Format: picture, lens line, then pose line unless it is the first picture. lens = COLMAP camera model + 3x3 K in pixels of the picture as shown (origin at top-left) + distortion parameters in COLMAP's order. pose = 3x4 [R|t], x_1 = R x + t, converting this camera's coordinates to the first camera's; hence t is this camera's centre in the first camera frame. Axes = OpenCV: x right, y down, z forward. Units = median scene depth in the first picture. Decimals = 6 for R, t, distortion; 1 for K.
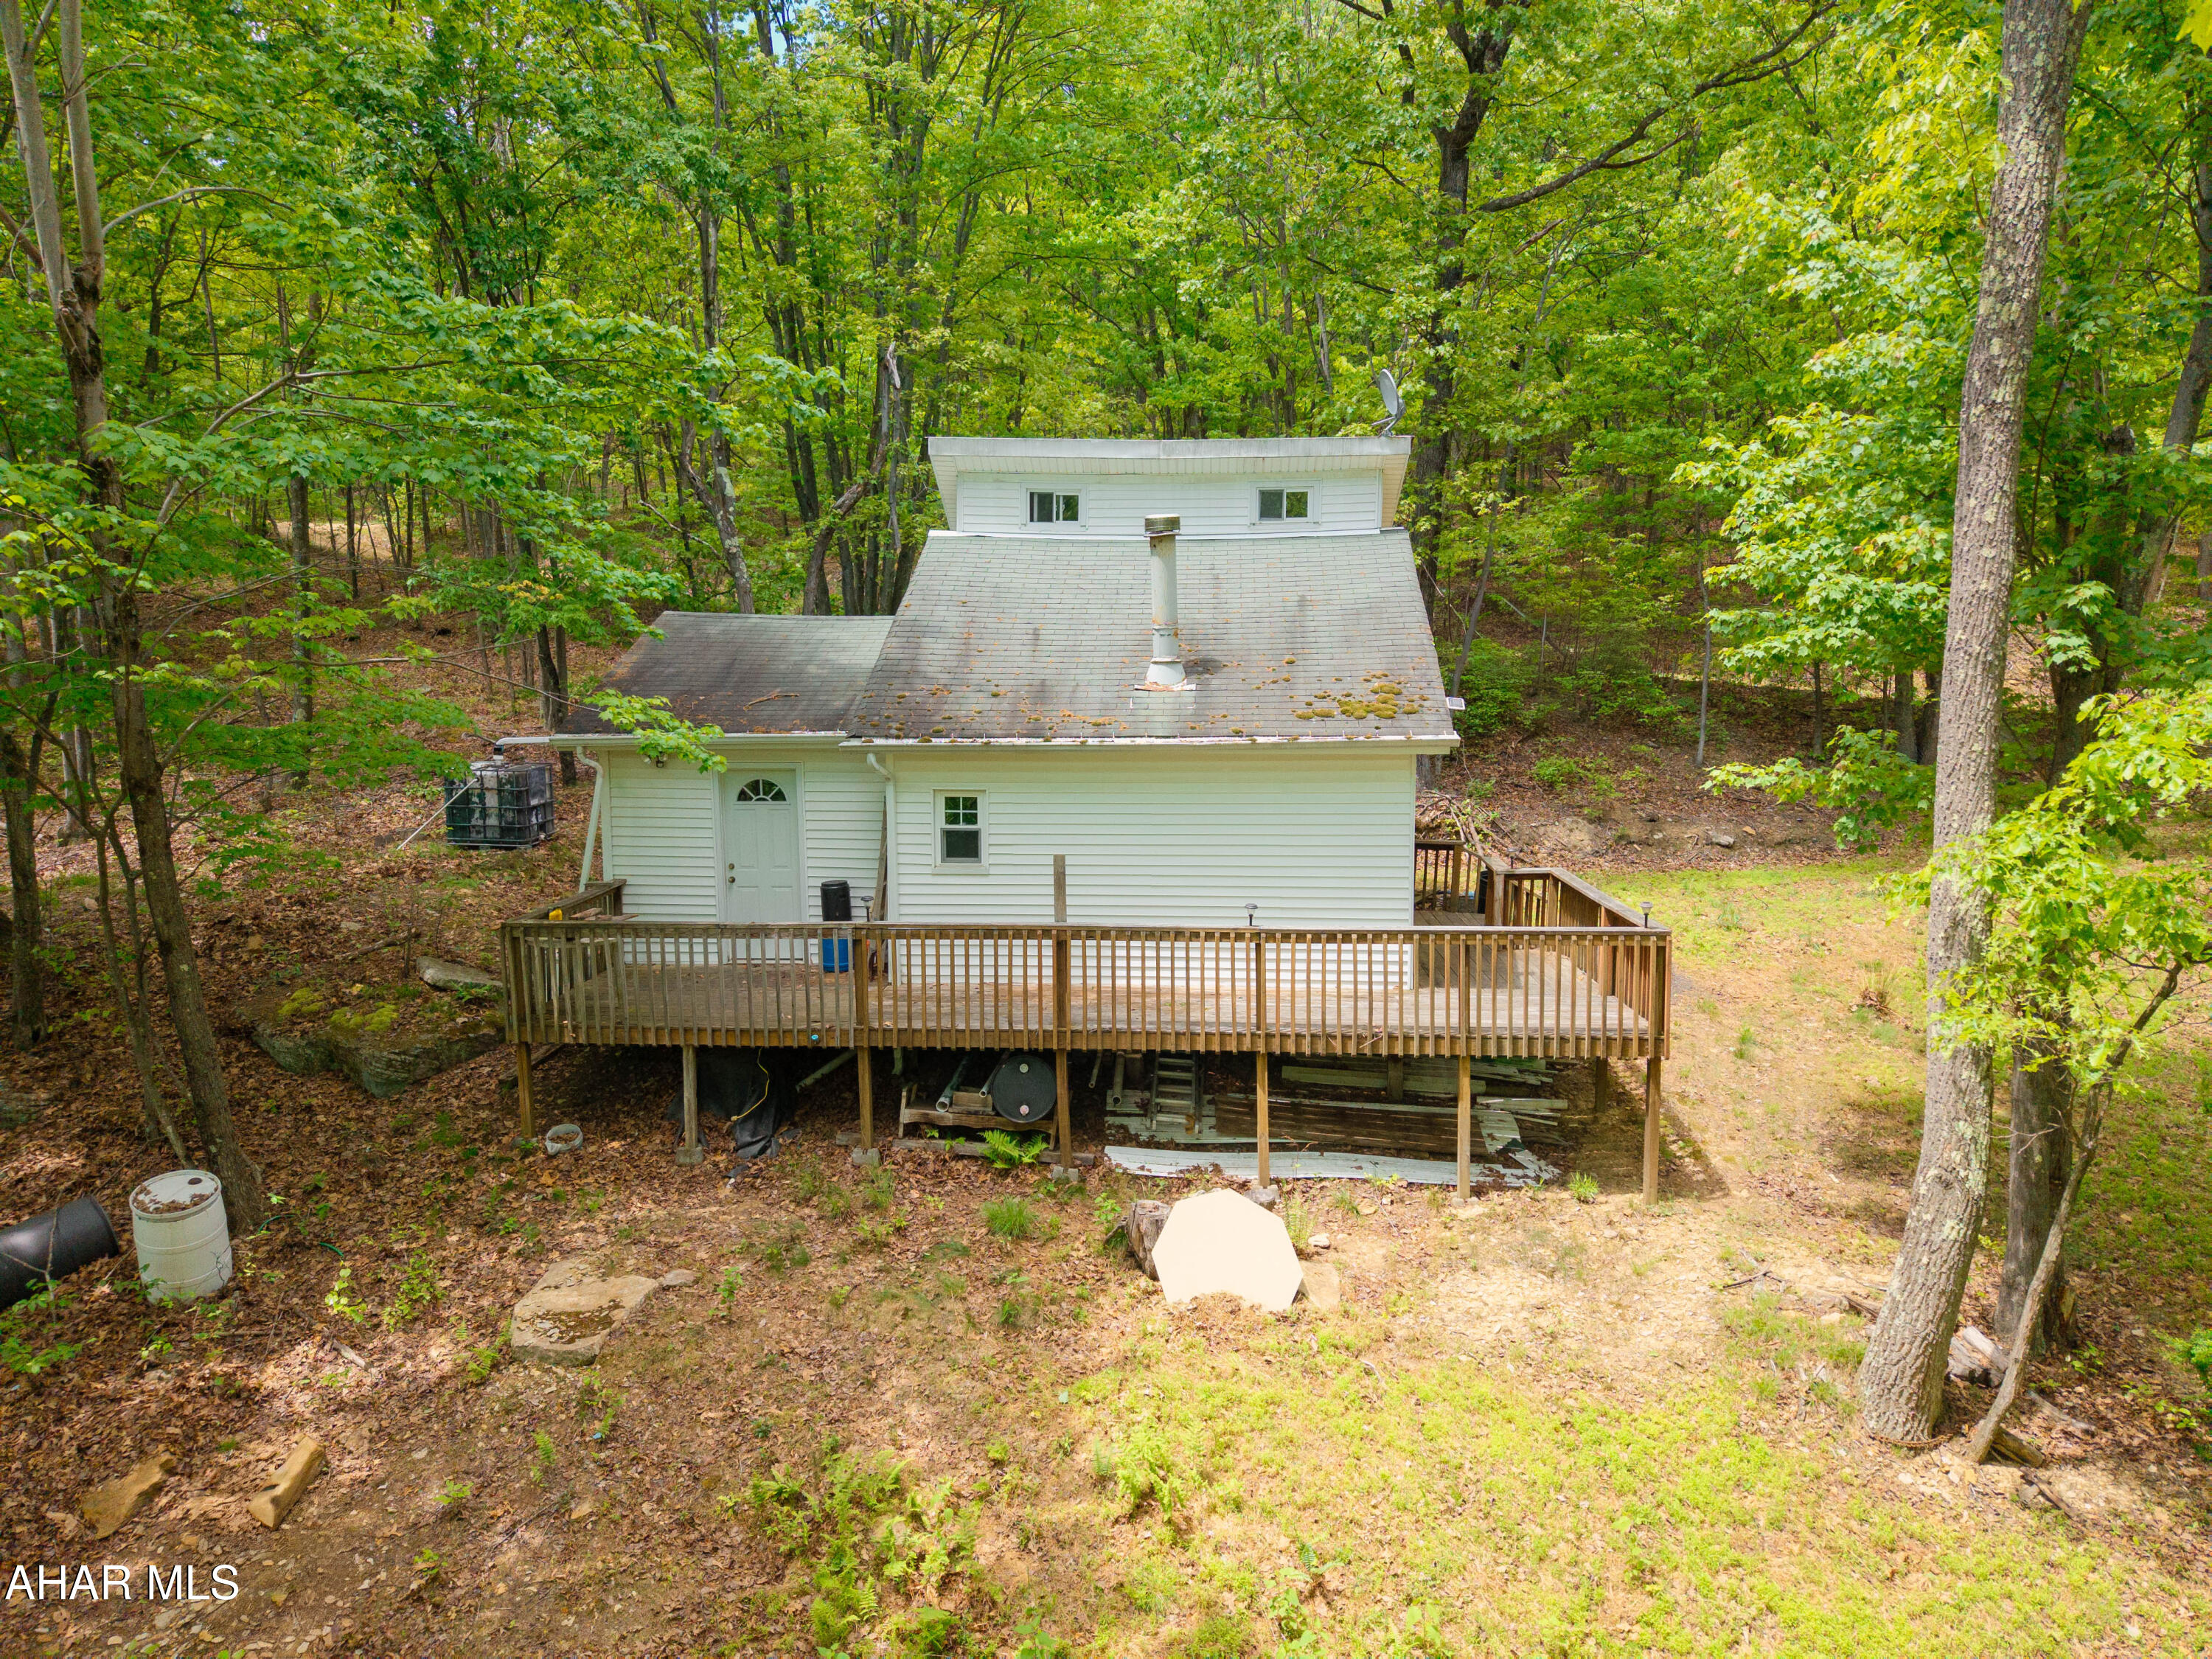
lens RADIAL K [[1483.5, 0, 1114.9], [0, 1483.5, 835.1], [0, 0, 1]] dist [0.013553, -0.008361]
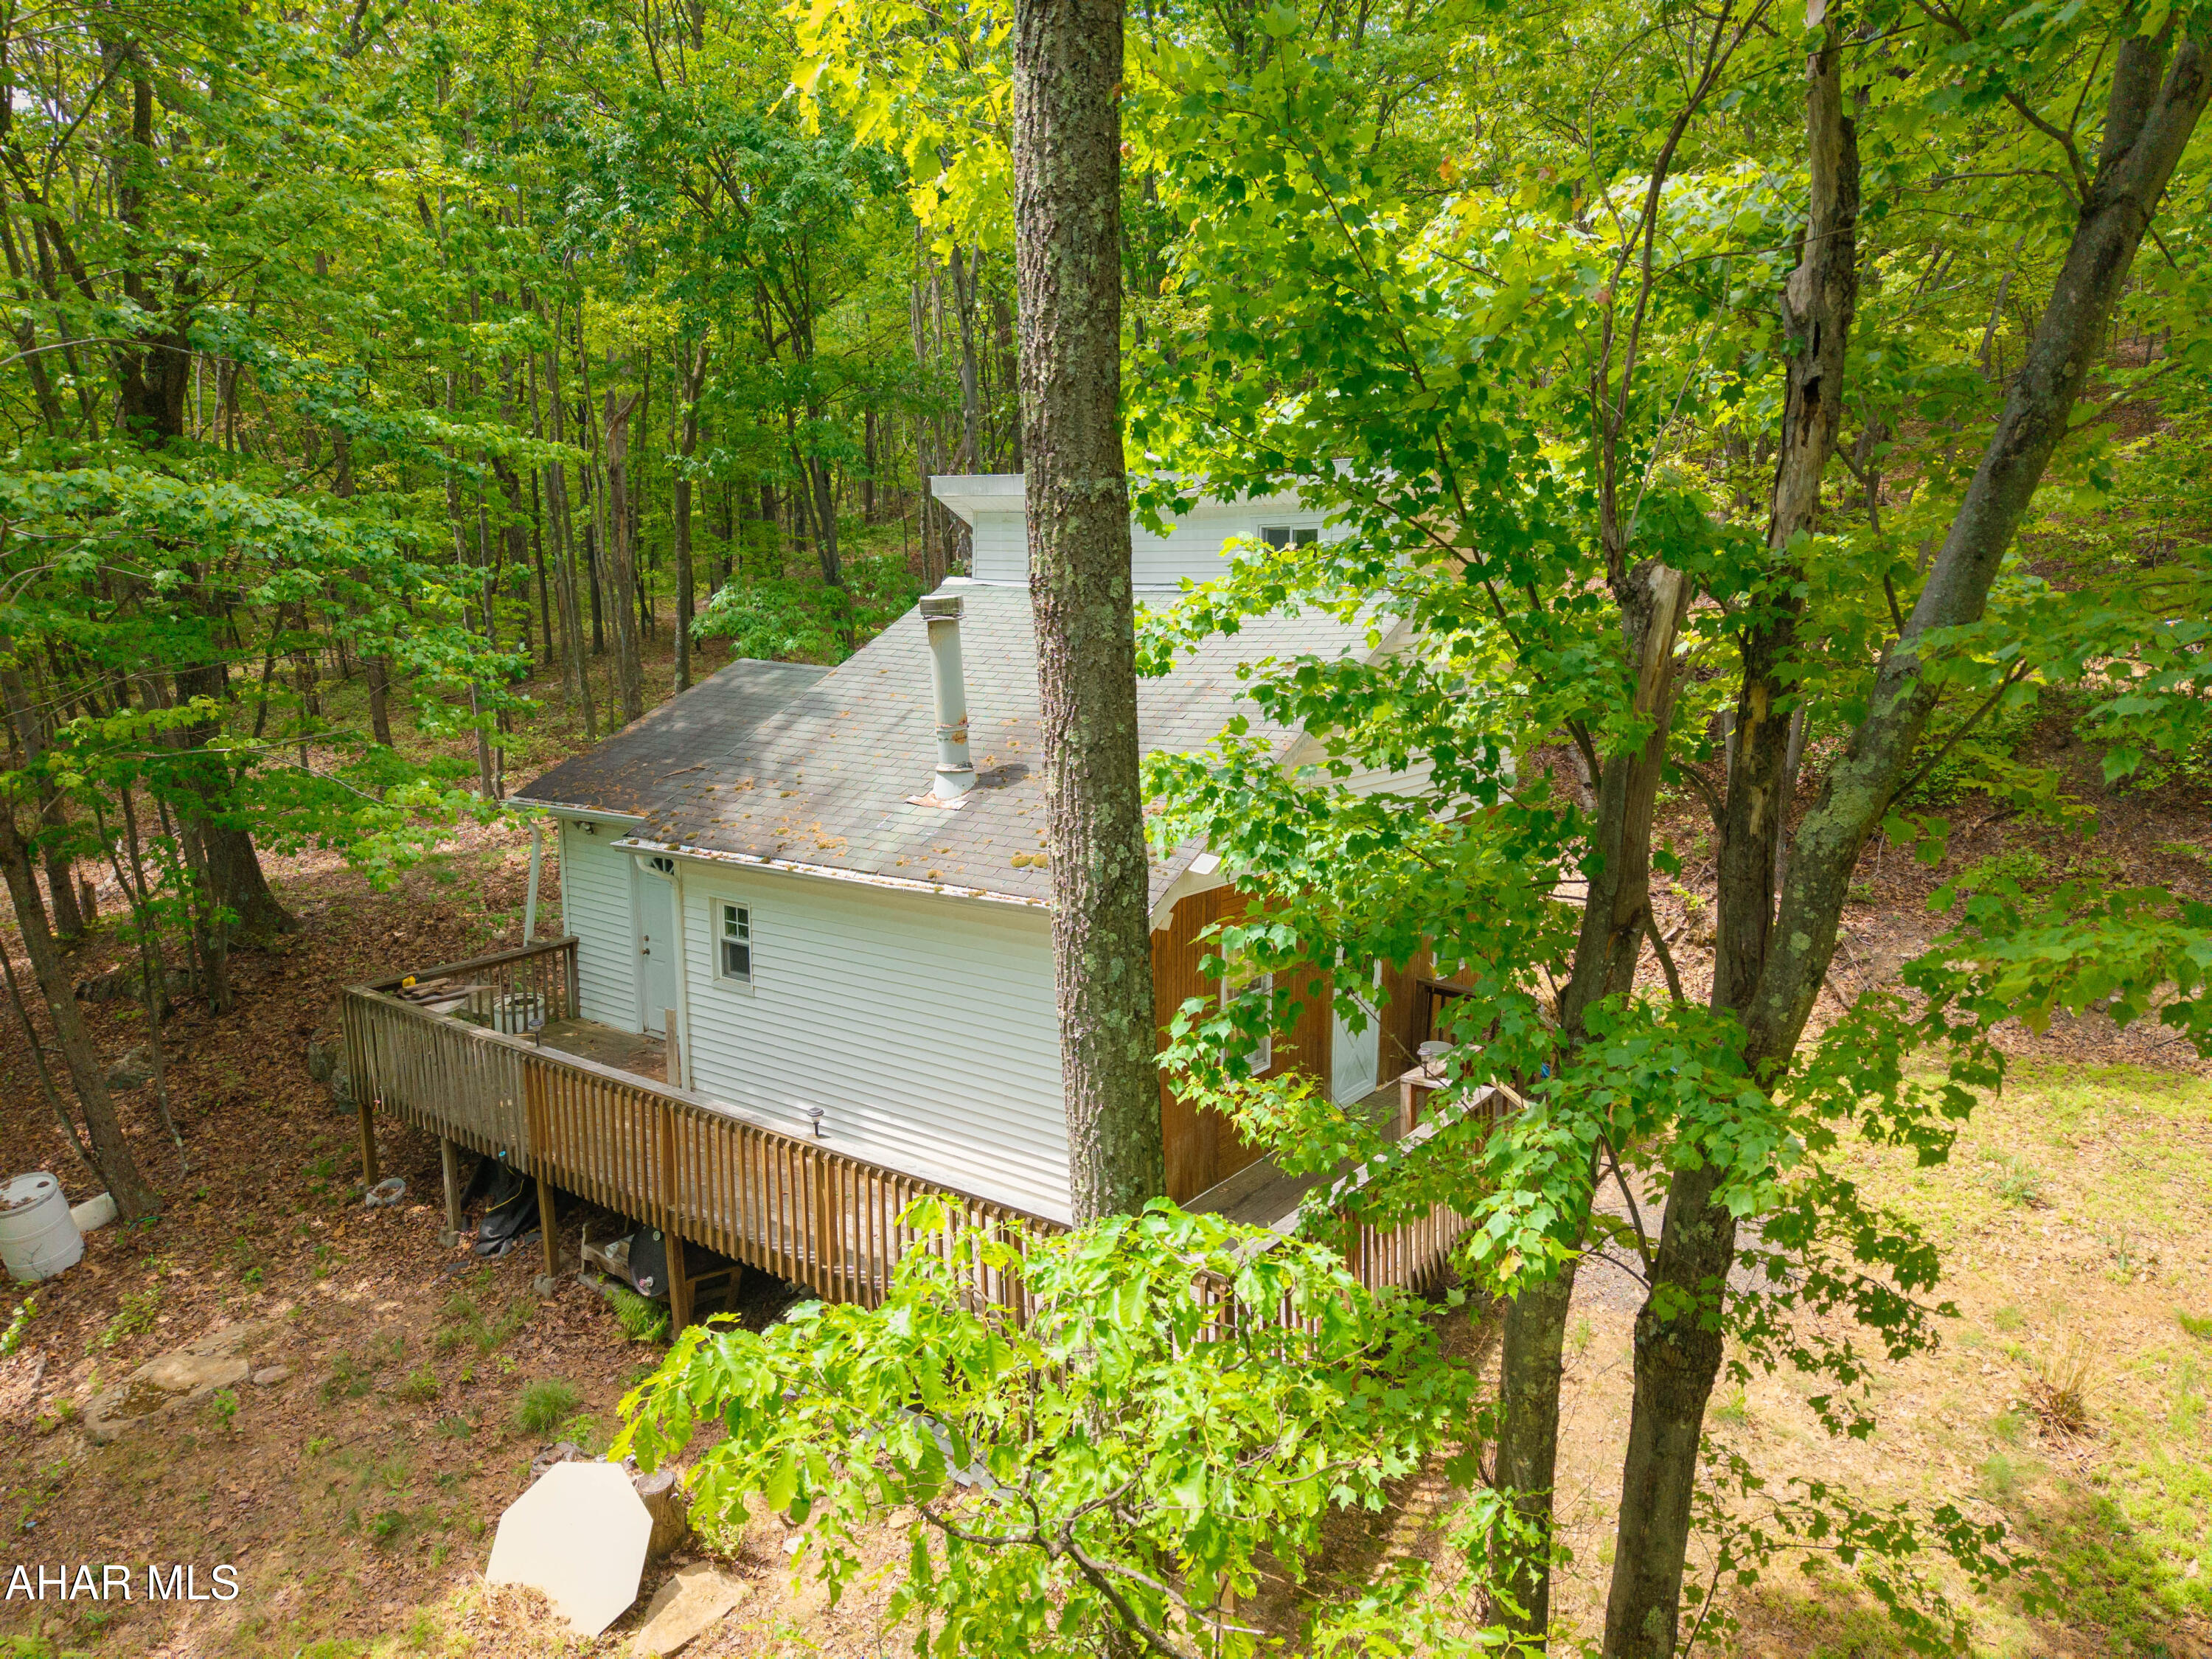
lens RADIAL K [[1483.5, 0, 1107.4], [0, 1483.5, 825.3], [0, 0, 1]] dist [0.013553, -0.008361]
pose [[0.842196, 0.088889, -0.531794, 0.589146], [-0.065316, 0.995873, 0.063019, -0.153788], [0.535201, -0.018340, 0.844526, 0.367300]]
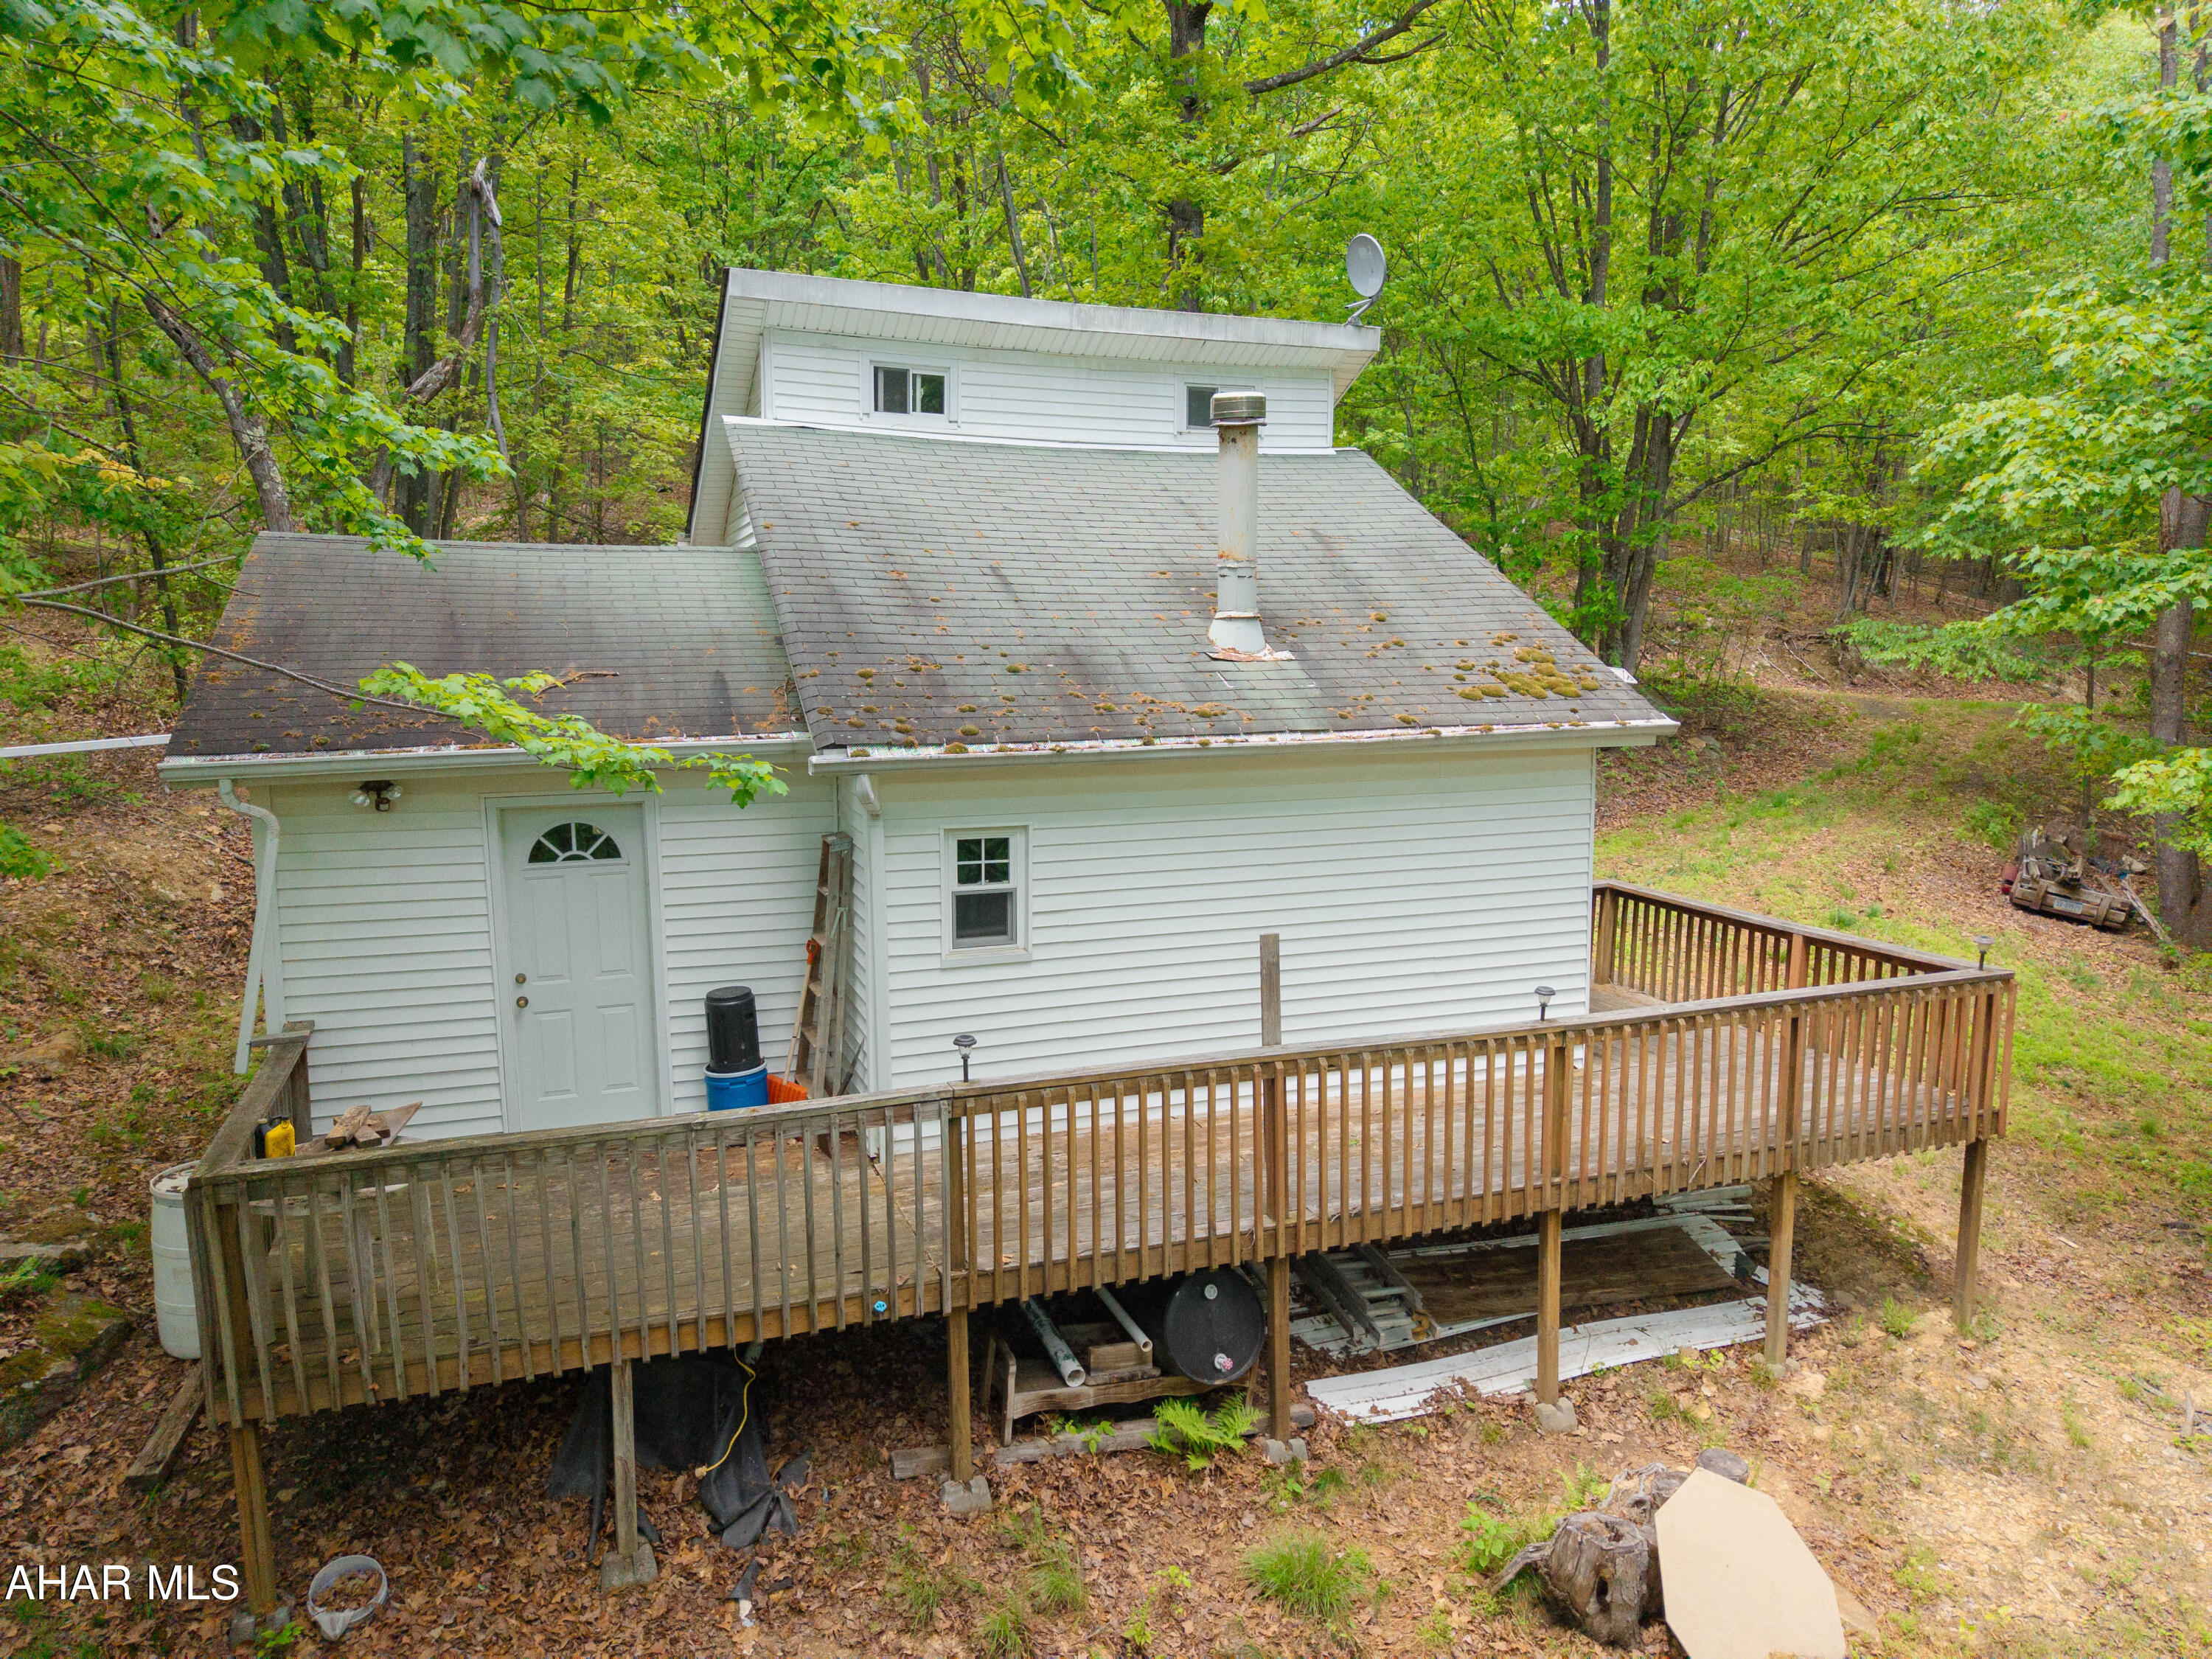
lens RADIAL K [[1483.5, 0, 1099.0], [0, 1483.5, 830.8], [0, 0, 1]] dist [0.013553, -0.008361]
pose [[0.916346, -0.055665, 0.396500, -0.312461], [0.047841, 0.998416, 0.029604, -0.046333], [-0.397520, -0.008159, 0.917557, 0.438679]]
